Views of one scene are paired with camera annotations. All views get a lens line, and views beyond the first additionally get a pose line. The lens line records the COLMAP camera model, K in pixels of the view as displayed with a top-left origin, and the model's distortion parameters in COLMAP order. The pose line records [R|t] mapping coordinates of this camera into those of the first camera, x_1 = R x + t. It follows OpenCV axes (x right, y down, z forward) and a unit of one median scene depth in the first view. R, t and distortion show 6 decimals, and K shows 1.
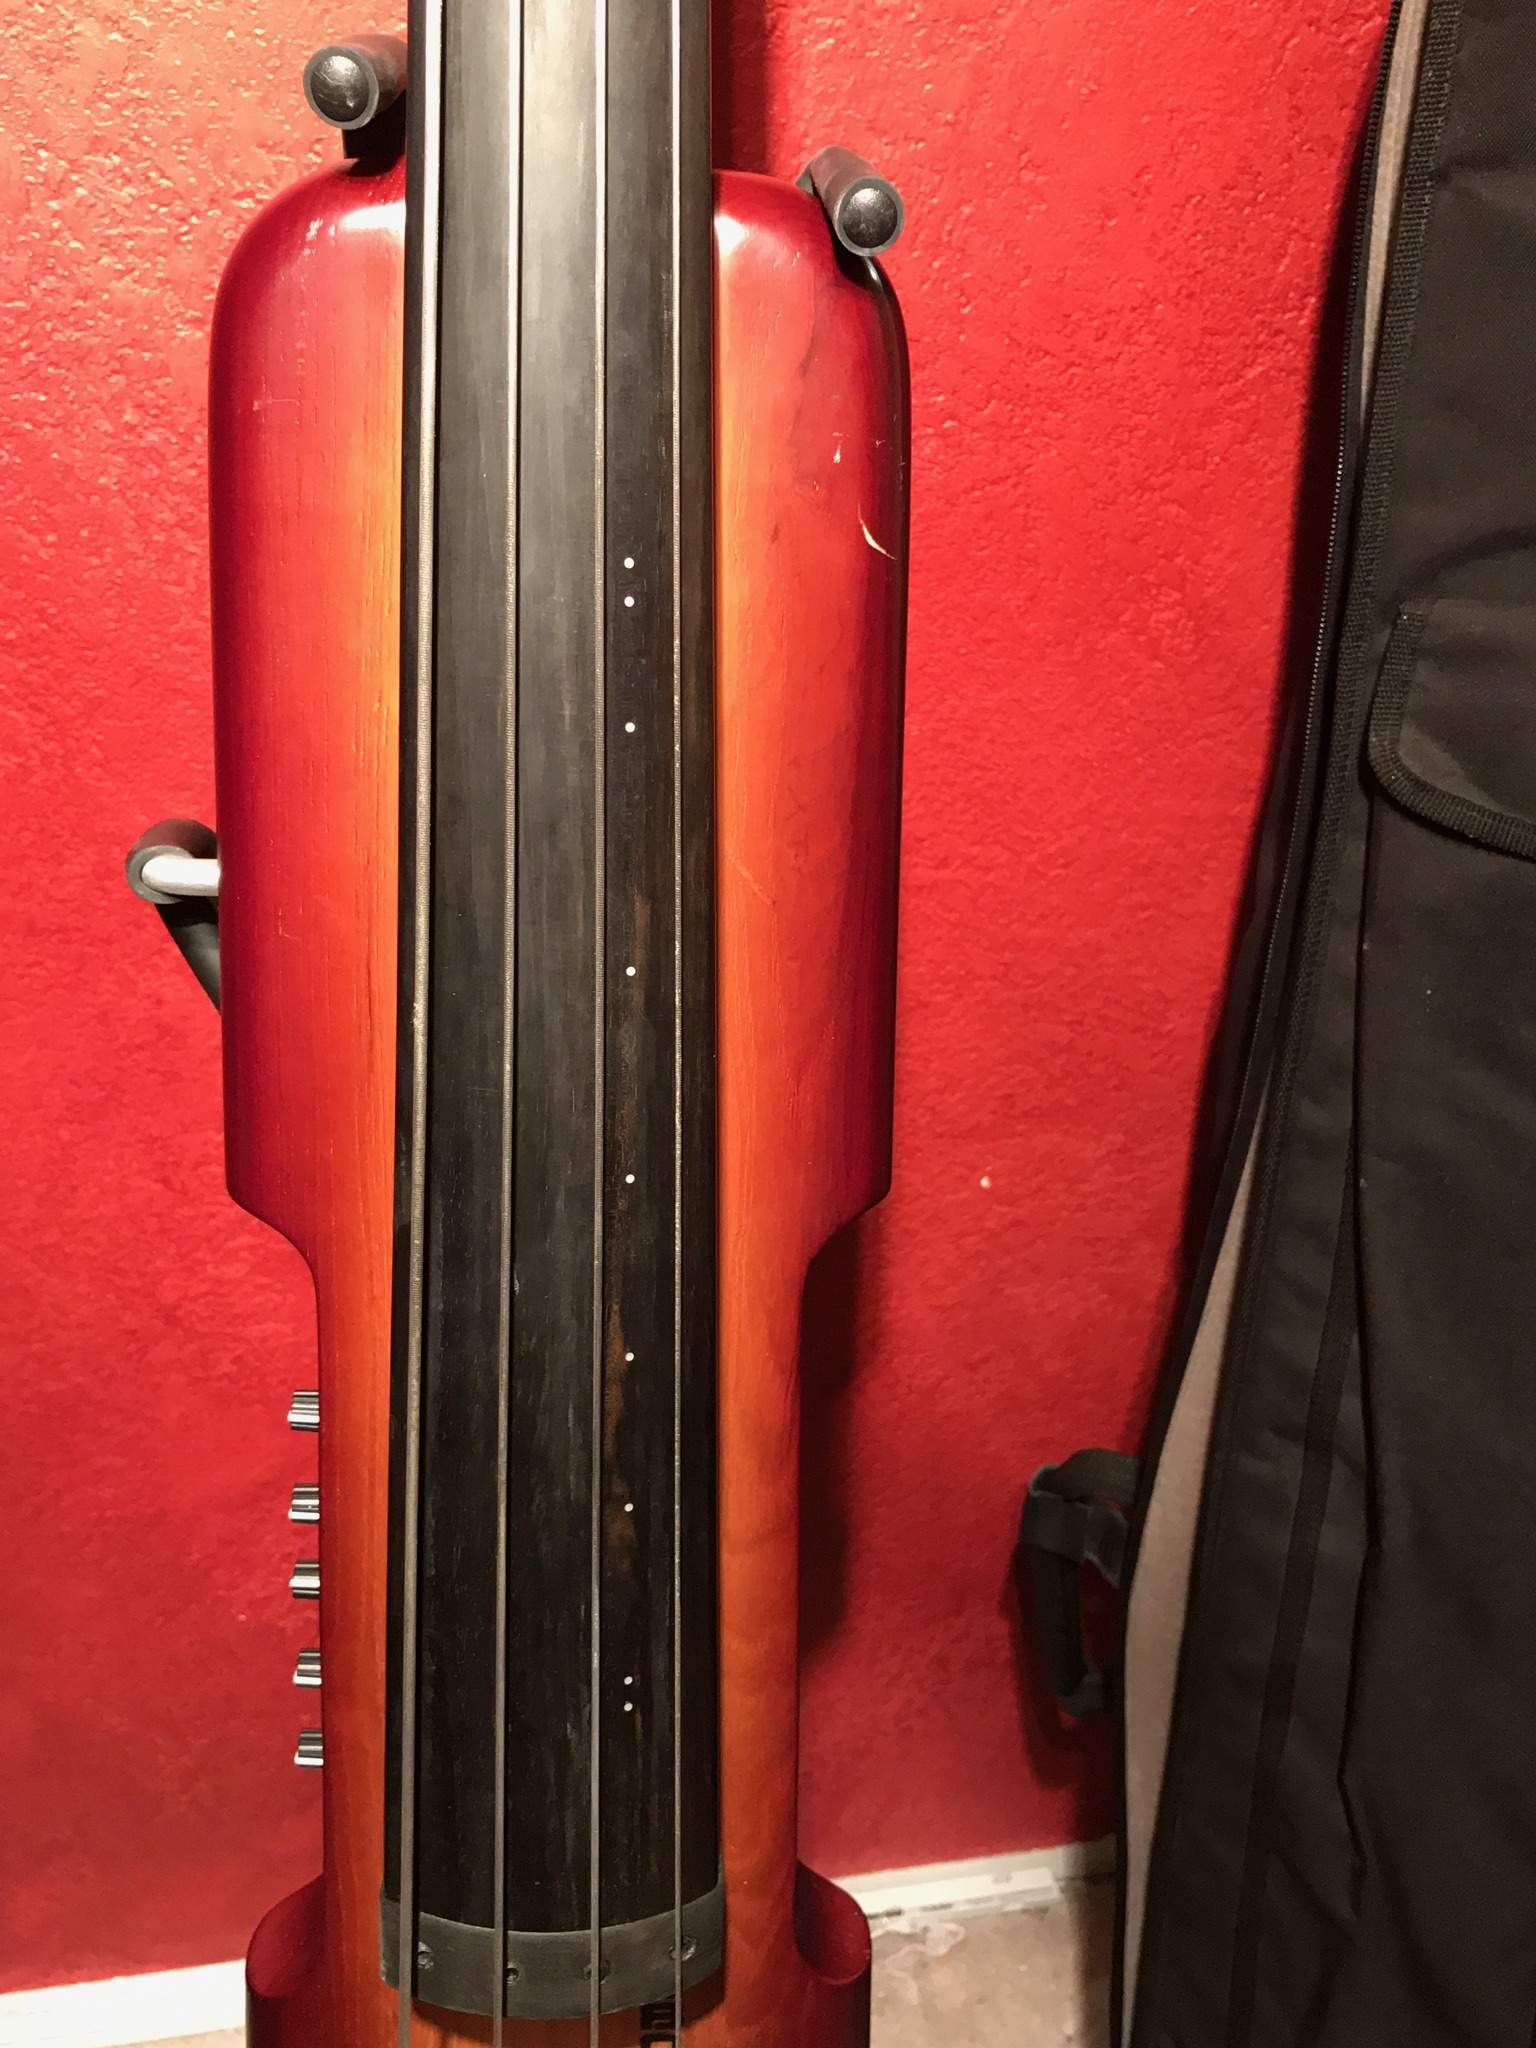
lens RADIAL K [[1930.1, 0, 761.0], [0, 1930.1, 1034.9], [0, 0, 1]] dist [-0.015906, 0.000000]
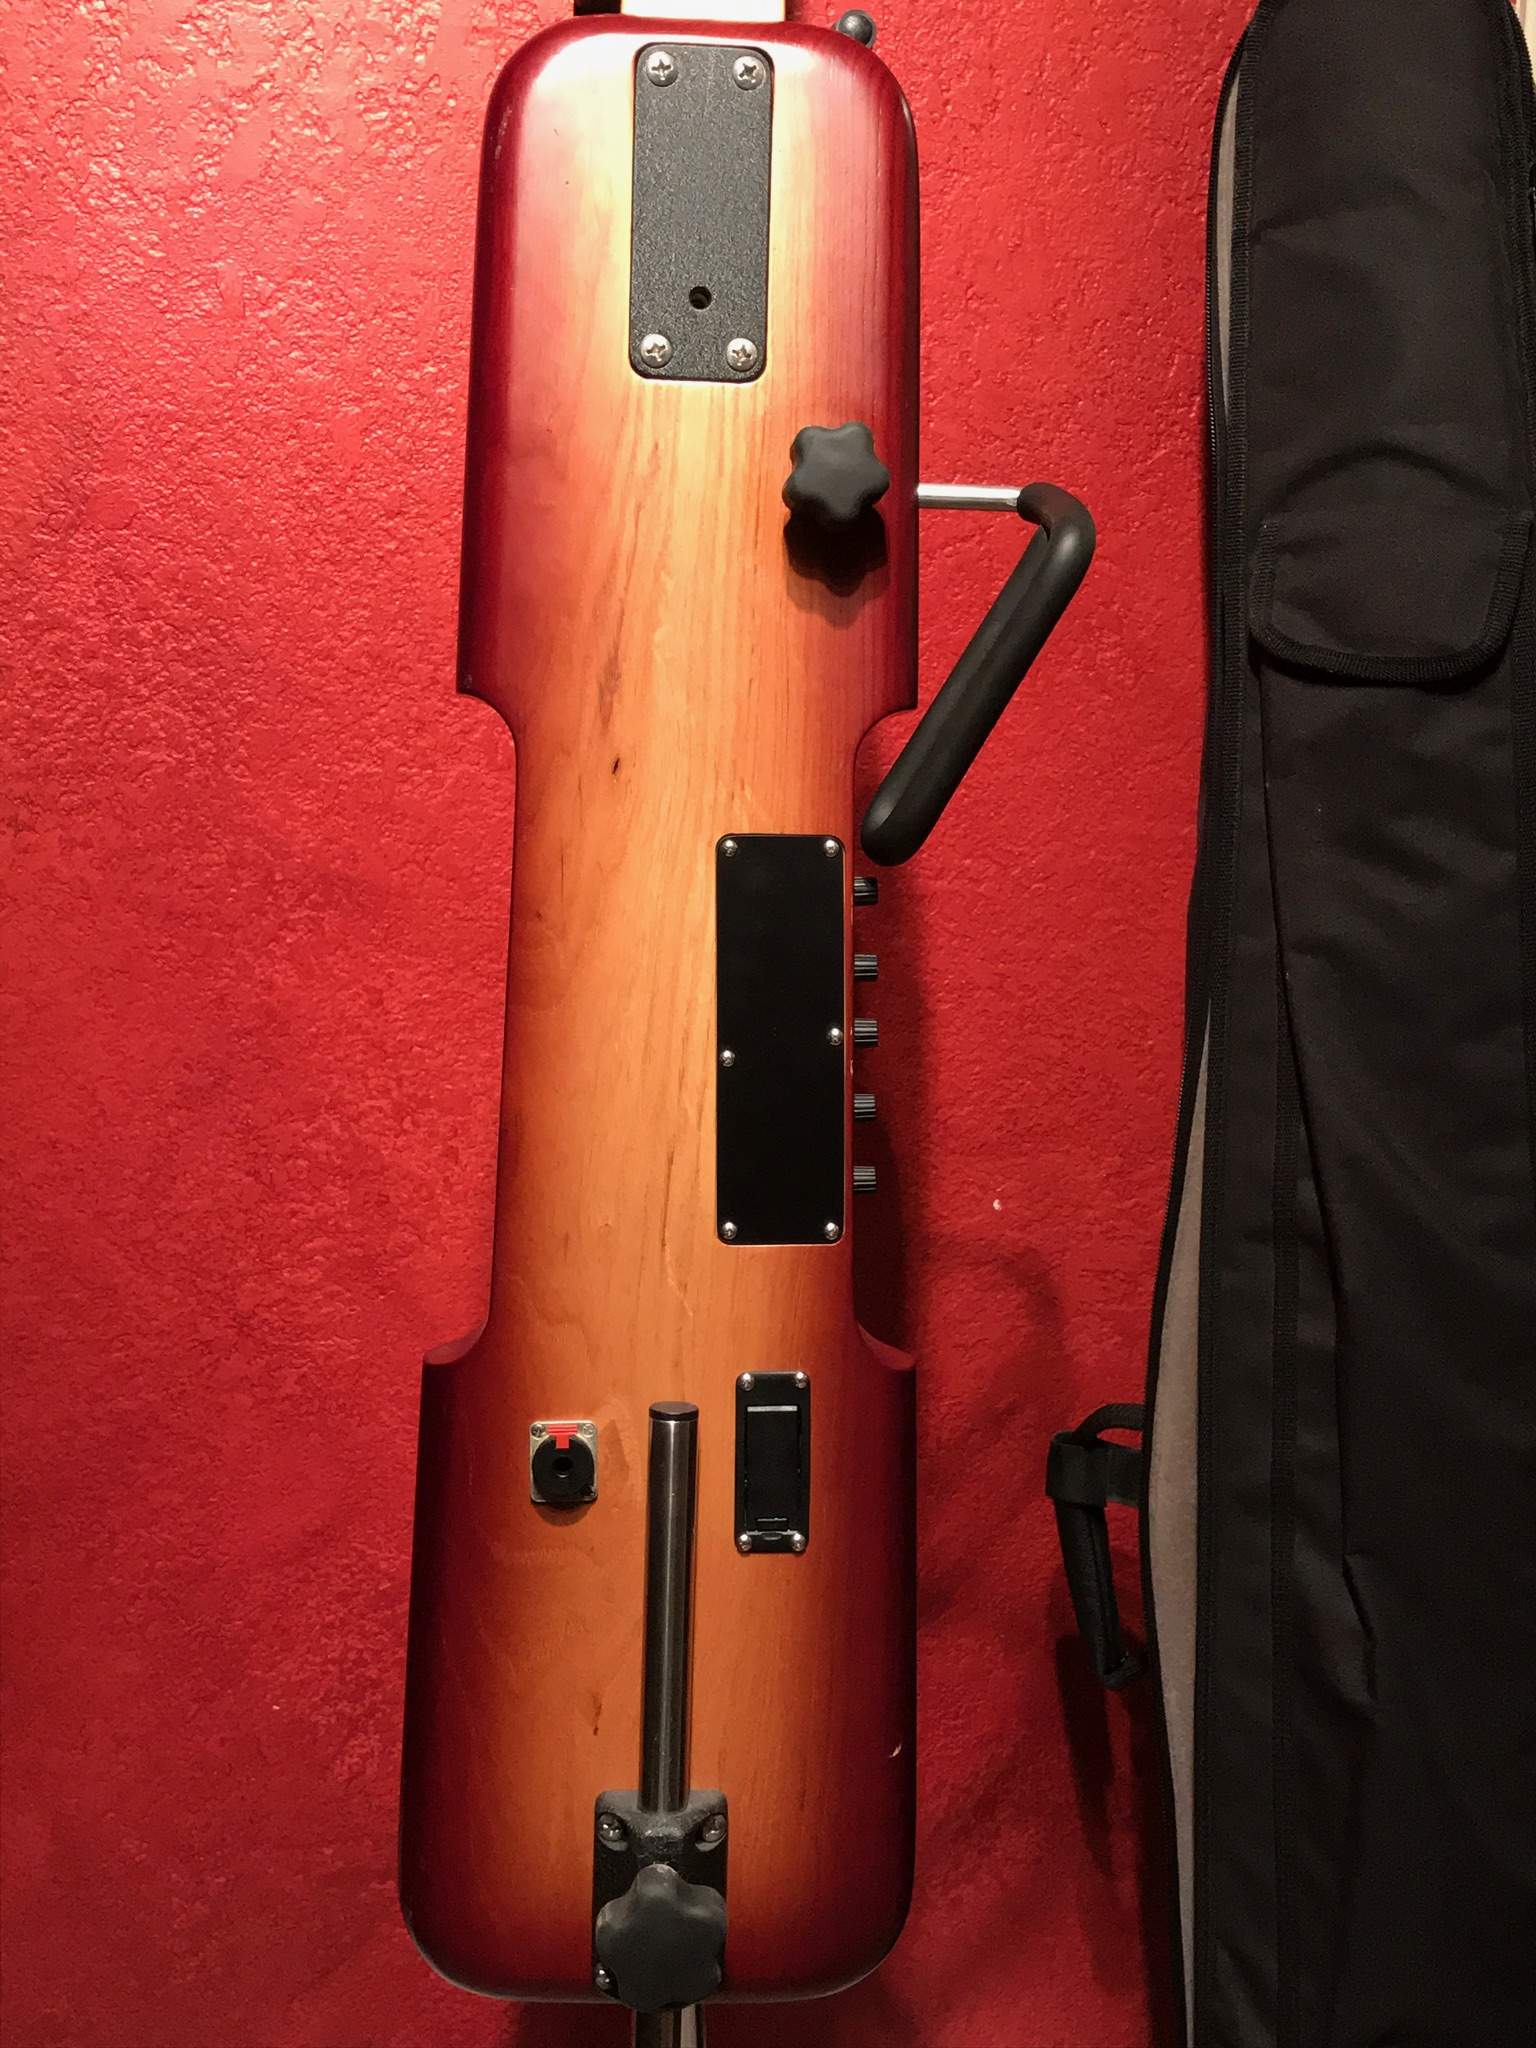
lens RADIAL K [[2340.3, 0, 773.7], [0, 2340.3, 1038.4], [0, 0, 1]] dist [0.028501, 0.000000]
pose [[0.999644, -0.022071, 0.014981, -0.032719], [0.025836, 0.940865, -0.337796, 0.513011], [-0.006640, 0.338063, 0.941100, -0.327903]]
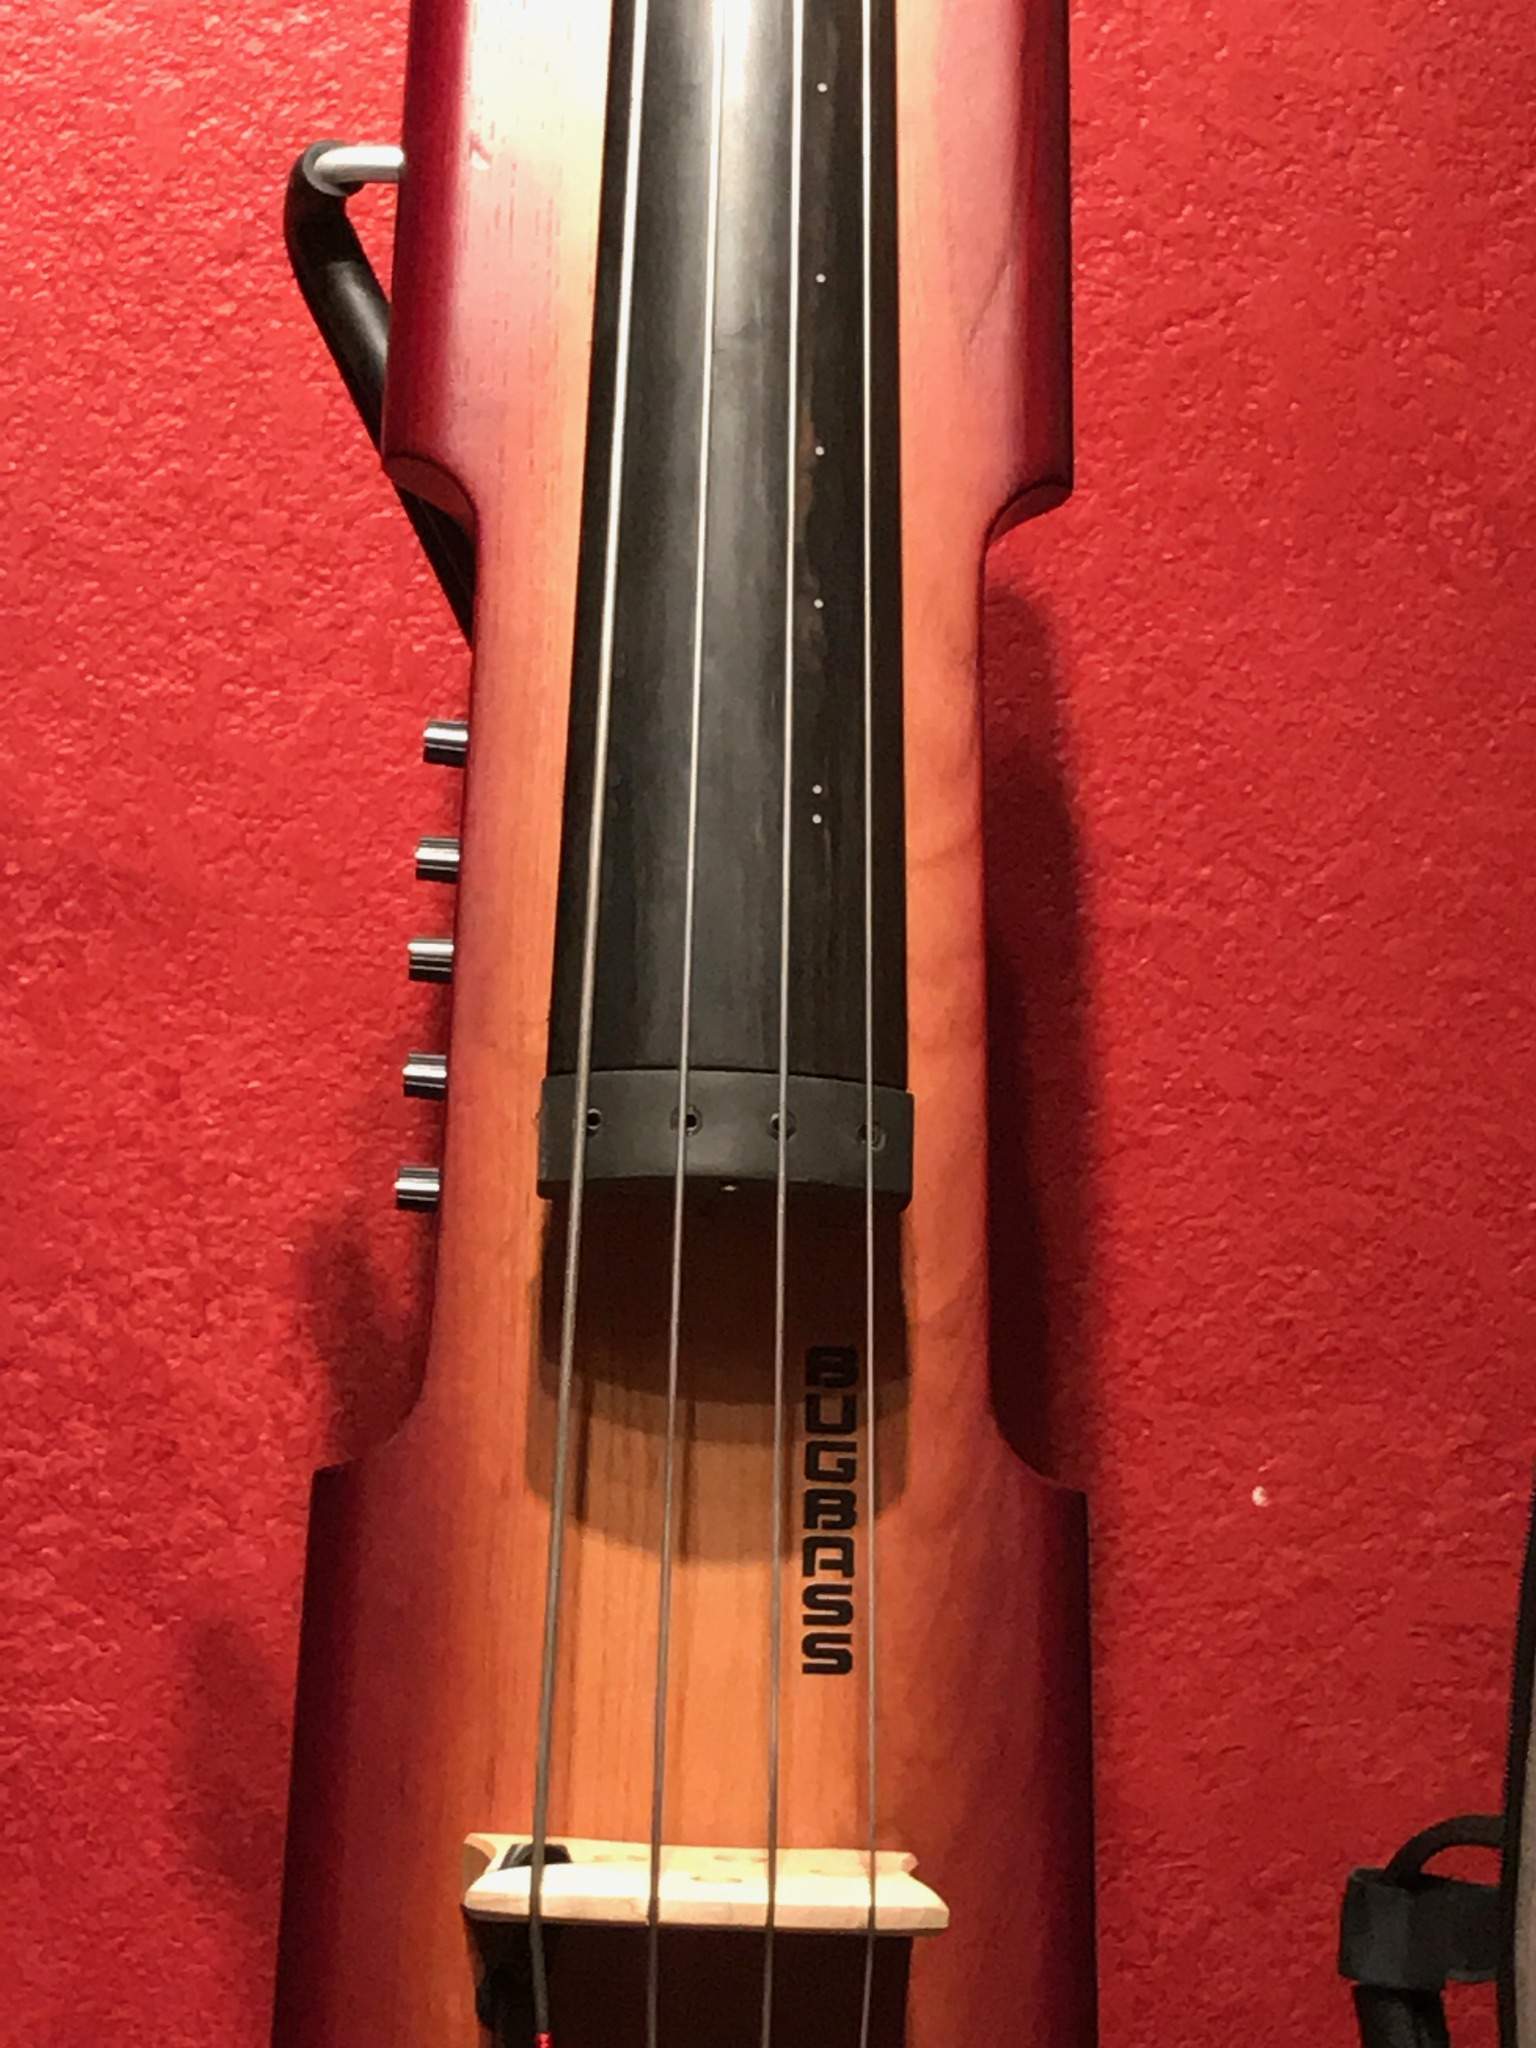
lens RADIAL K [[5574.7, 0, 748.0], [0, 5574.7, 948.3], [0, 0, 1]] dist [0.152545, 0.000000]
pose [[0.999963, -0.007874, 0.003478, -0.057988], [0.008590, 0.886822, -0.462031, 0.871131], [0.000554, 0.462044, 0.886857, -0.754311]]
